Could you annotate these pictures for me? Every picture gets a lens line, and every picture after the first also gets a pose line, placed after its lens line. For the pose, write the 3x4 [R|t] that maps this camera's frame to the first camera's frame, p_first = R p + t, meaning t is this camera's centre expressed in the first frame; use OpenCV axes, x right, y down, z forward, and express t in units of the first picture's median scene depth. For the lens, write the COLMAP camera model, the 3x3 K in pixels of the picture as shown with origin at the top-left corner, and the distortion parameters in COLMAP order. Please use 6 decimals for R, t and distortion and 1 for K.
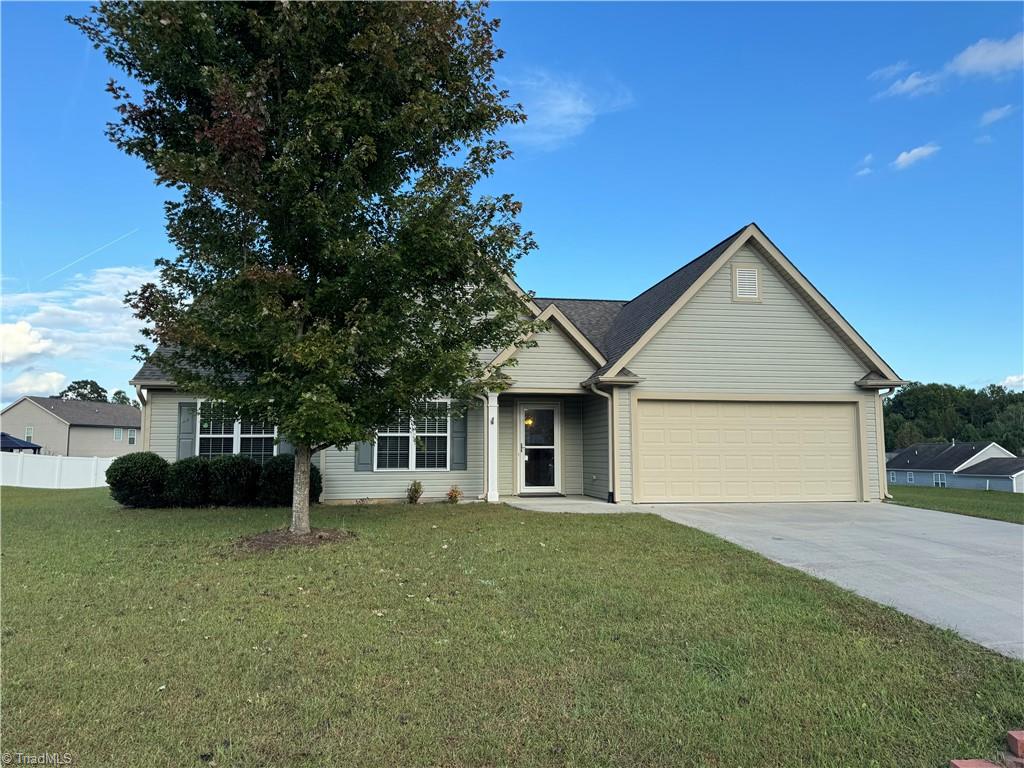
lens RADIAL K [[722.9, 0, 519.4], [0, 722.9, 393.5], [0, 0, 1]] dist [0.077898, -0.111971]
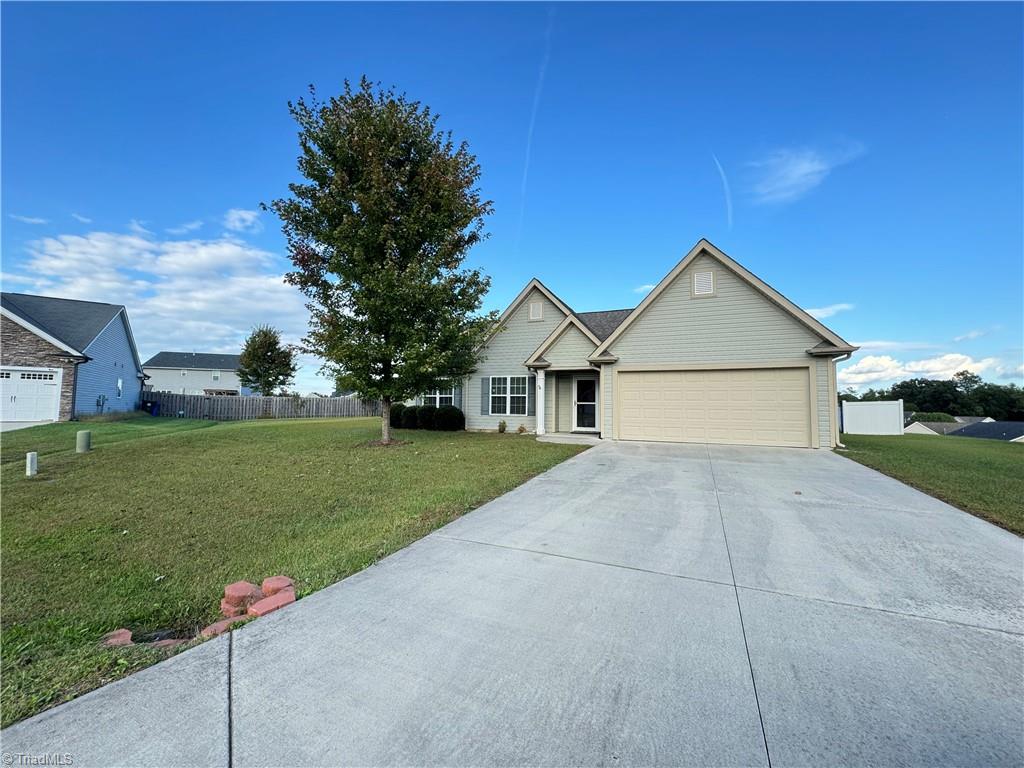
lens RADIAL K [[410.8, 0, 512.0], [0, 410.8, 384.0], [0, 0, 1]] dist [-0.008039, 0.000089]
pose [[0.828973, -0.019117, -0.558963, 0.434175], [0.030347, 0.999481, 0.010822, 0.017831], [0.558465, -0.025934, 0.829122, 0.159584]]
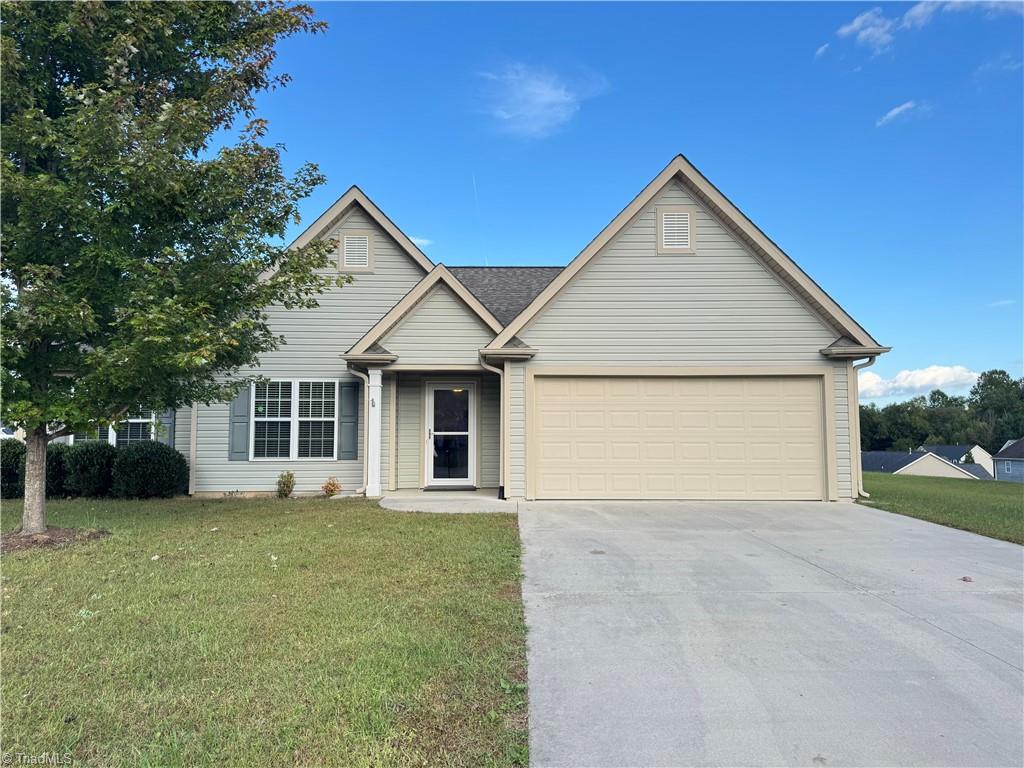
lens RADIAL K [[722.9, 0, 519.4], [0, 722.9, 393.5], [0, 0, 1]] dist [0.077898, -0.111971]
pose [[0.989076, -0.008764, -0.147145, 0.253857], [0.011045, 0.999831, 0.014689, 0.015800], [0.146992, -0.016153, 0.989006, 0.169048]]
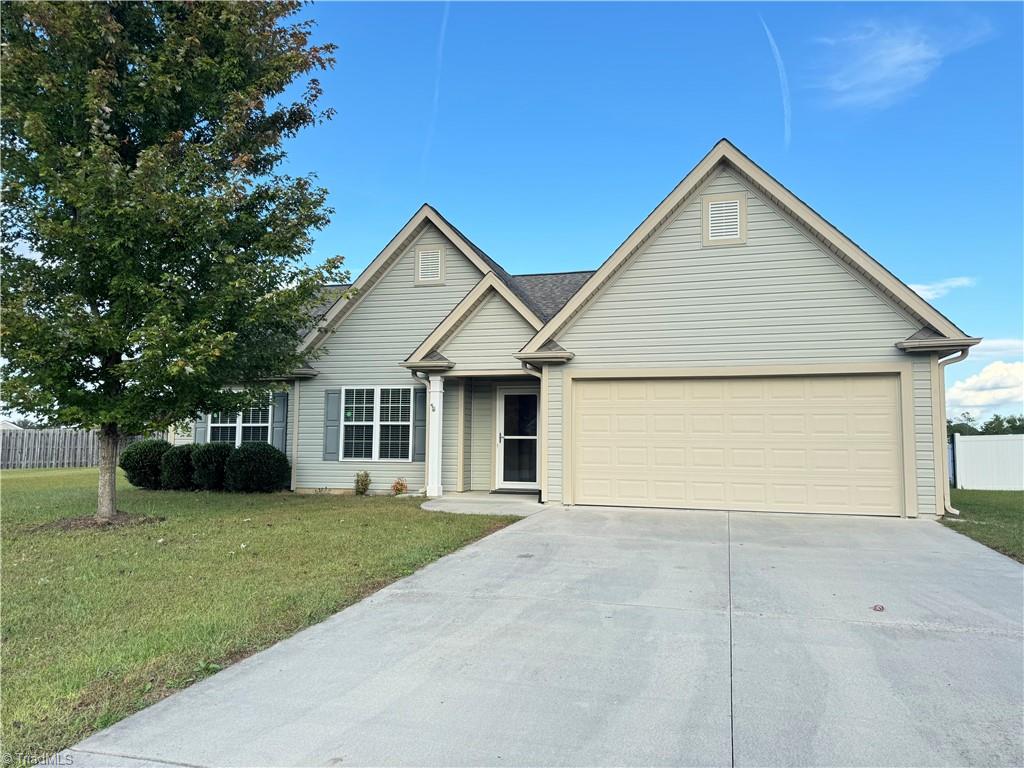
lens RADIAL K [[722.9, 0, 519.4], [0, 722.9, 393.5], [0, 0, 1]] dist [0.077898, -0.111971]
pose [[0.900692, -0.021918, -0.433905, 0.439546], [0.024098, 0.999709, -0.000476, 0.022840], [0.433789, -0.010027, 0.900958, 0.223985]]
